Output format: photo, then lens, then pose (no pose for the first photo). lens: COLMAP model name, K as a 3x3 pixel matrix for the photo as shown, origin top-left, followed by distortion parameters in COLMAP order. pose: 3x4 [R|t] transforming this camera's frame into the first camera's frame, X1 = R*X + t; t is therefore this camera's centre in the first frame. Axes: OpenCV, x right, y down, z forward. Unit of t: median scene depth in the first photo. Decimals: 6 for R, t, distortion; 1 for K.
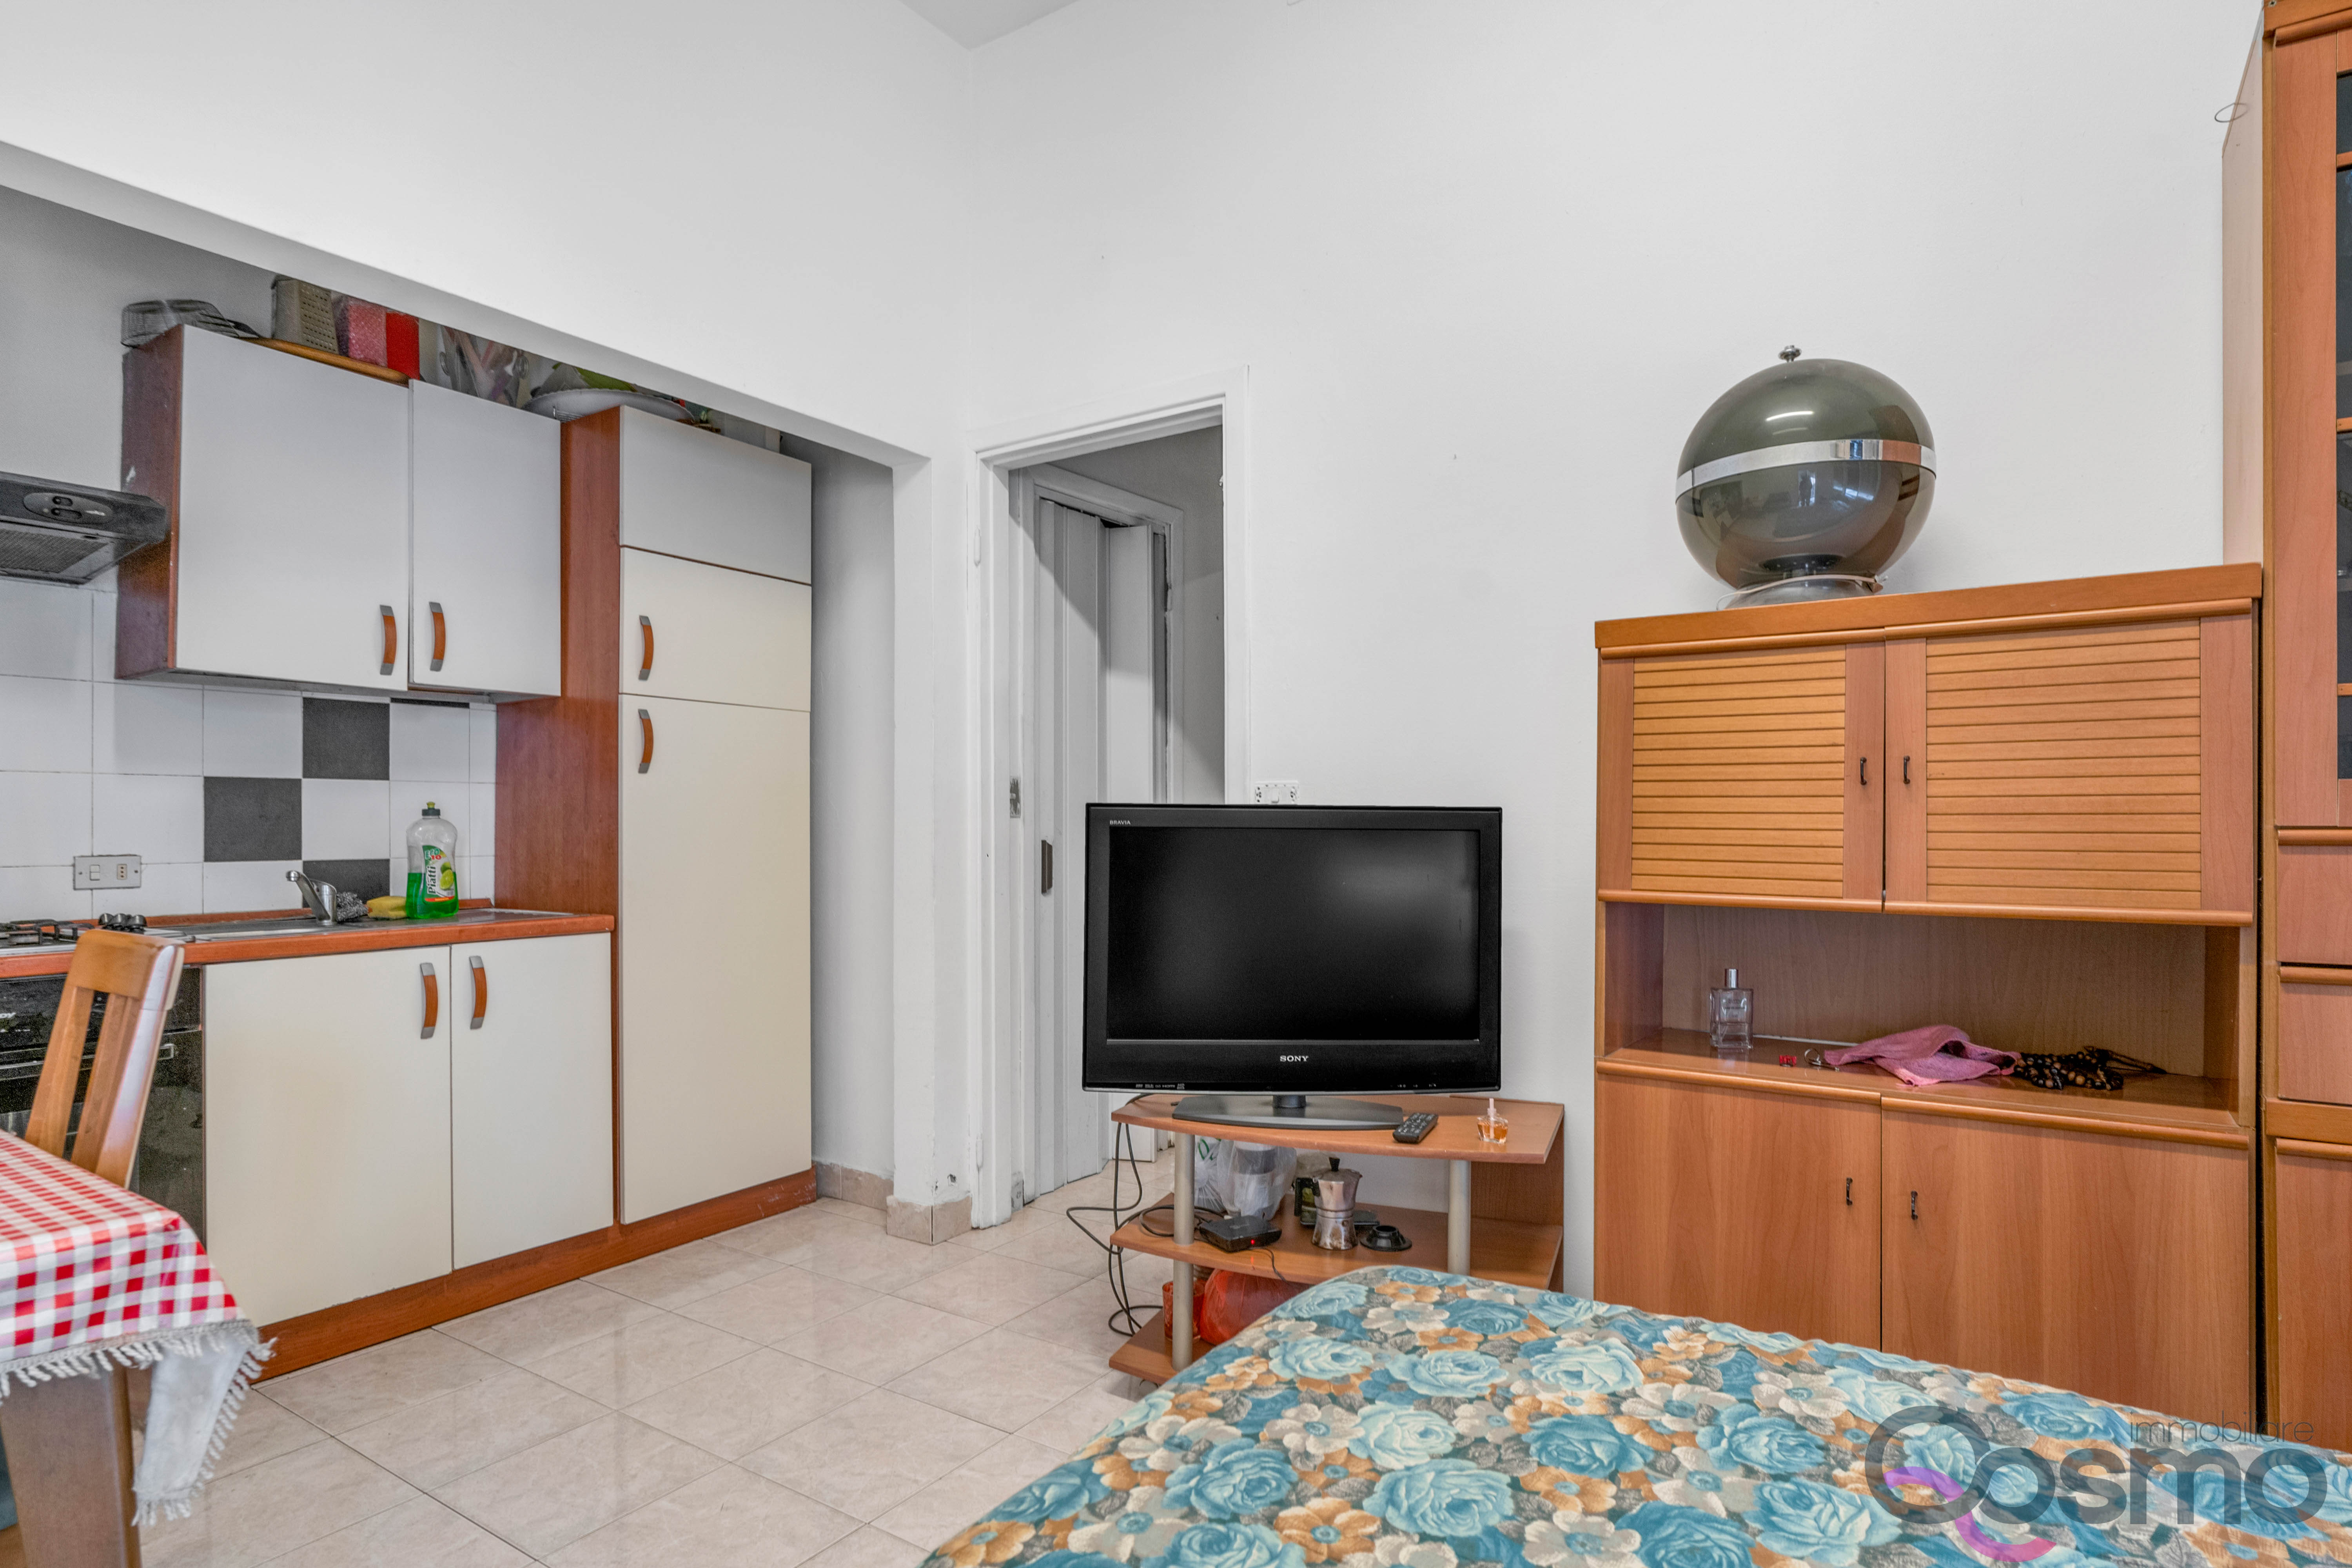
lens RADIAL K [[1213.9, 0, 1173.7], [0, 1213.9, 791.3], [0, 0, 1]] dist [-0.002501, 0.001066]
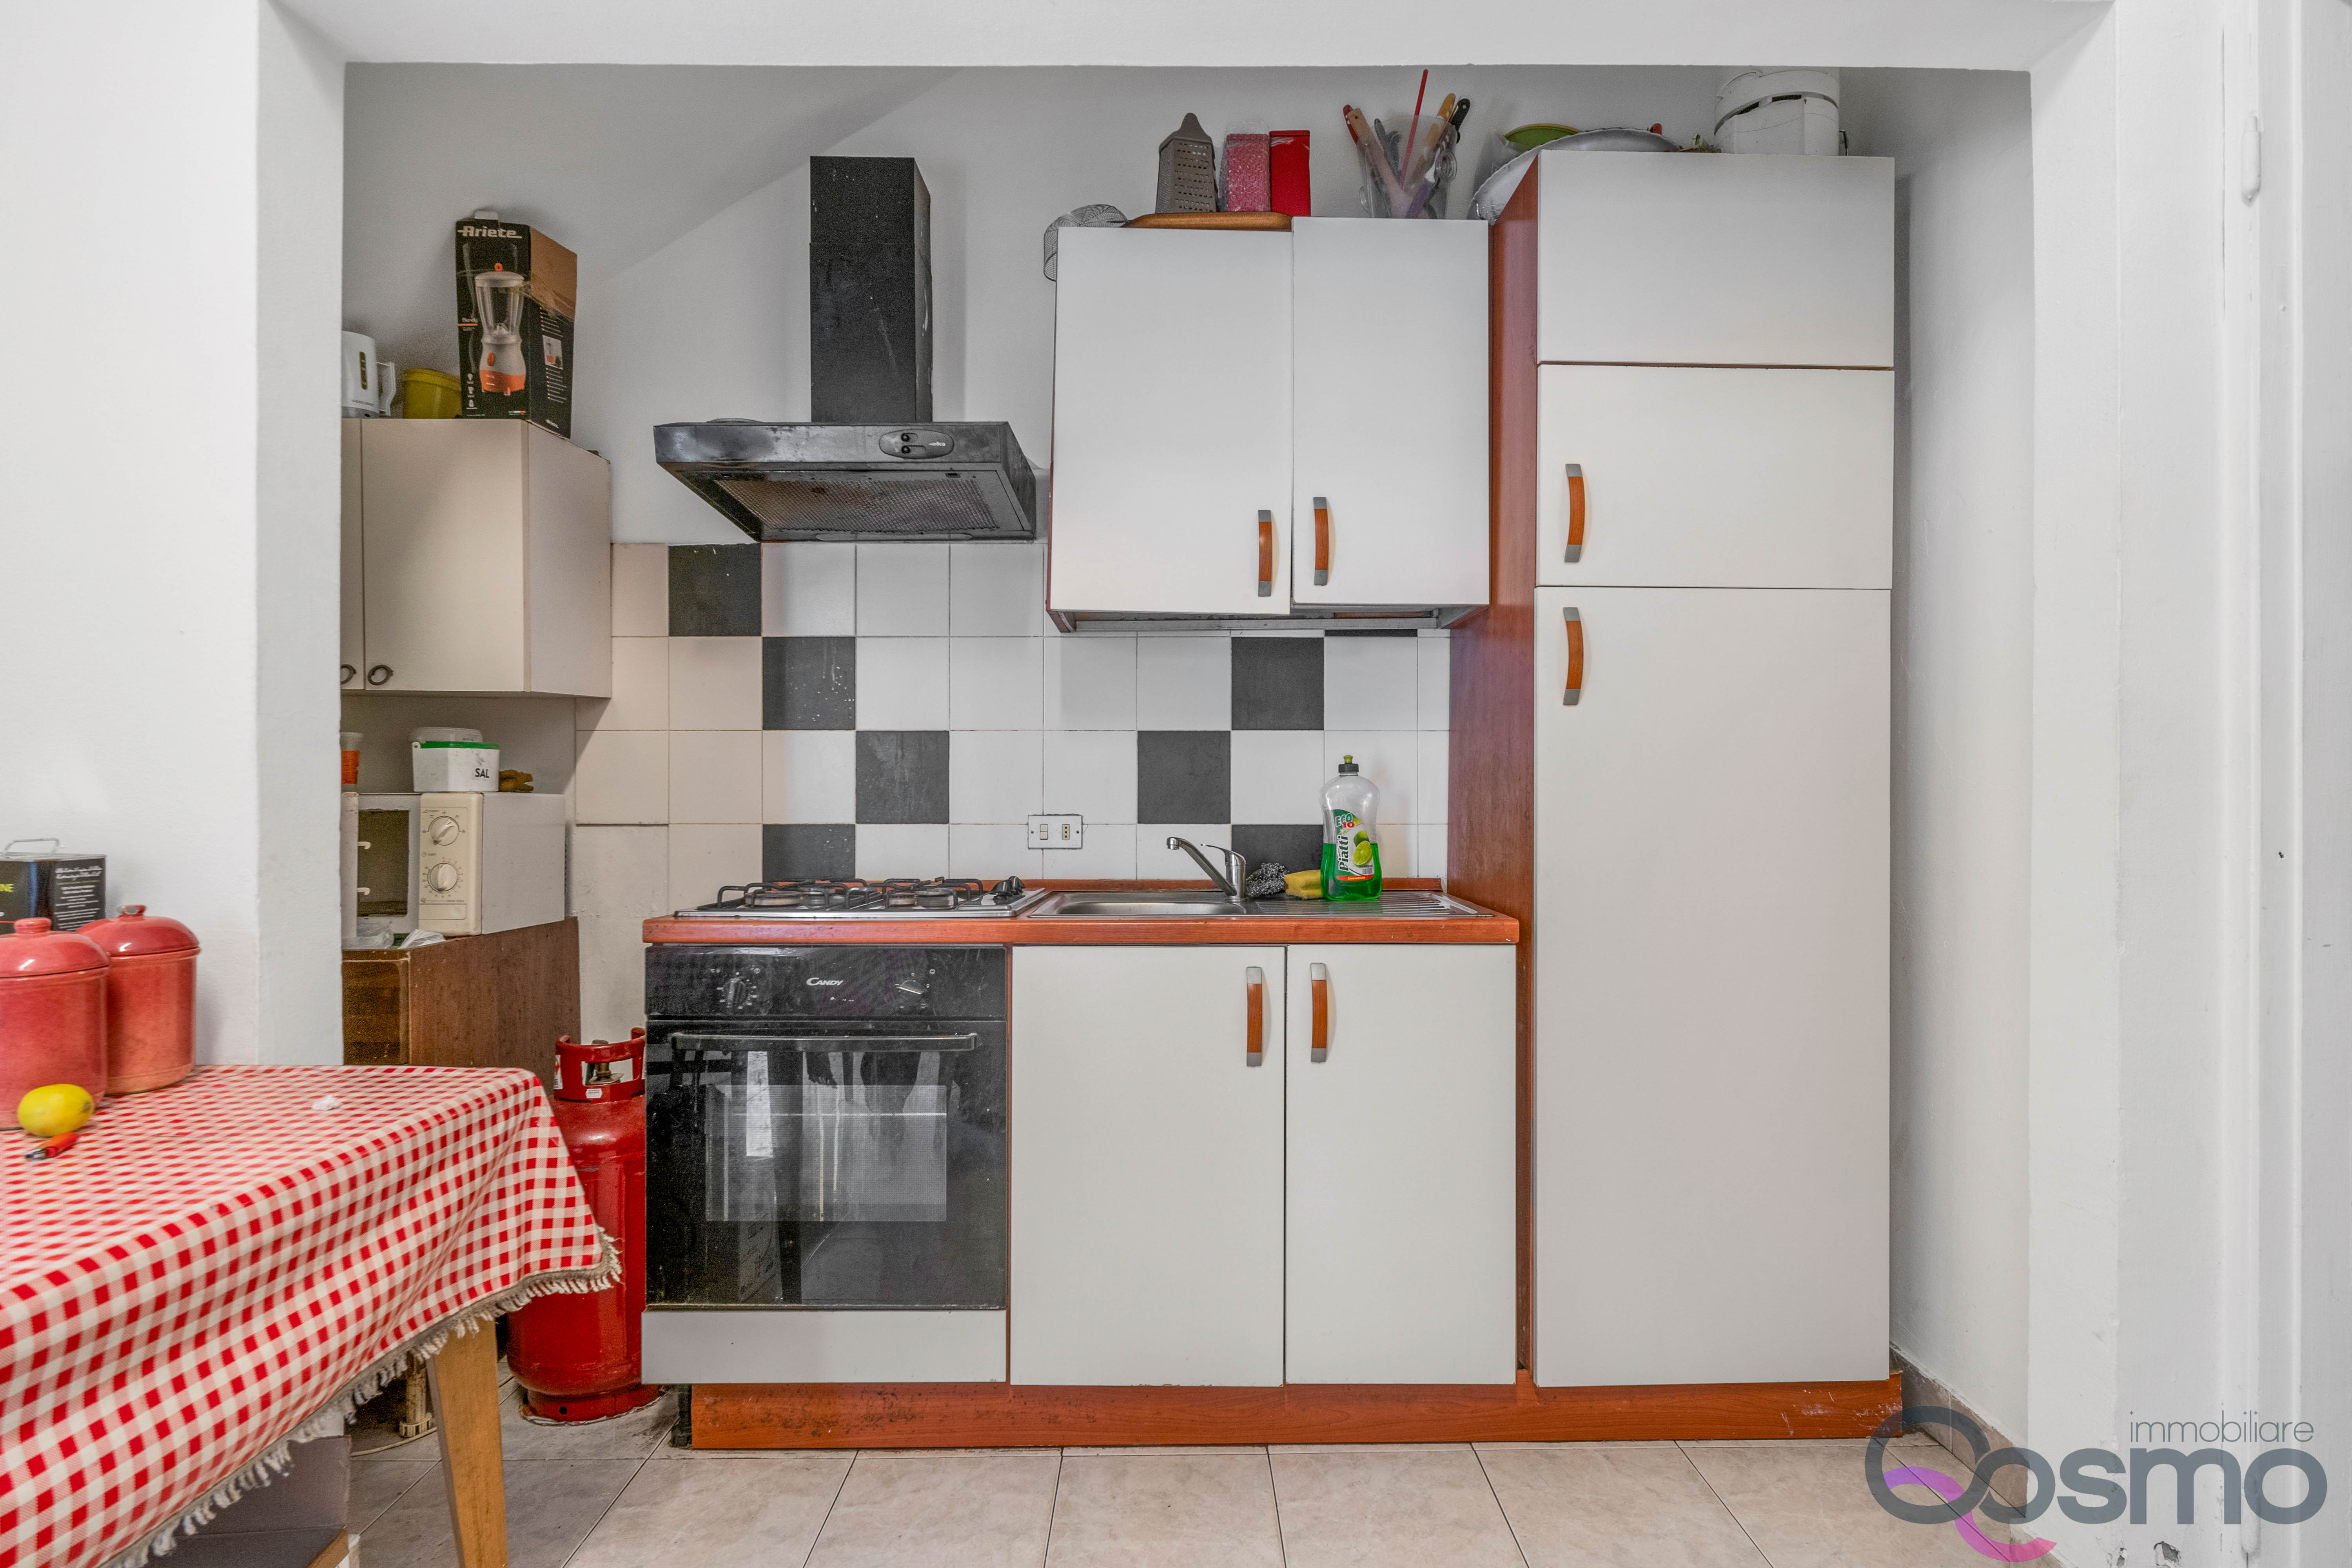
lens RADIAL K [[1213.9, 0, 1173.7], [0, 1213.9, 791.3], [0, 0, 1]] dist [-0.002501, 0.001066]
pose [[0.568336, 0.006195, -0.822773, -0.021473], [0.021097, 0.999533, 0.022098, 0.012678], [0.822526, -0.029917, 0.567940, 0.459810]]
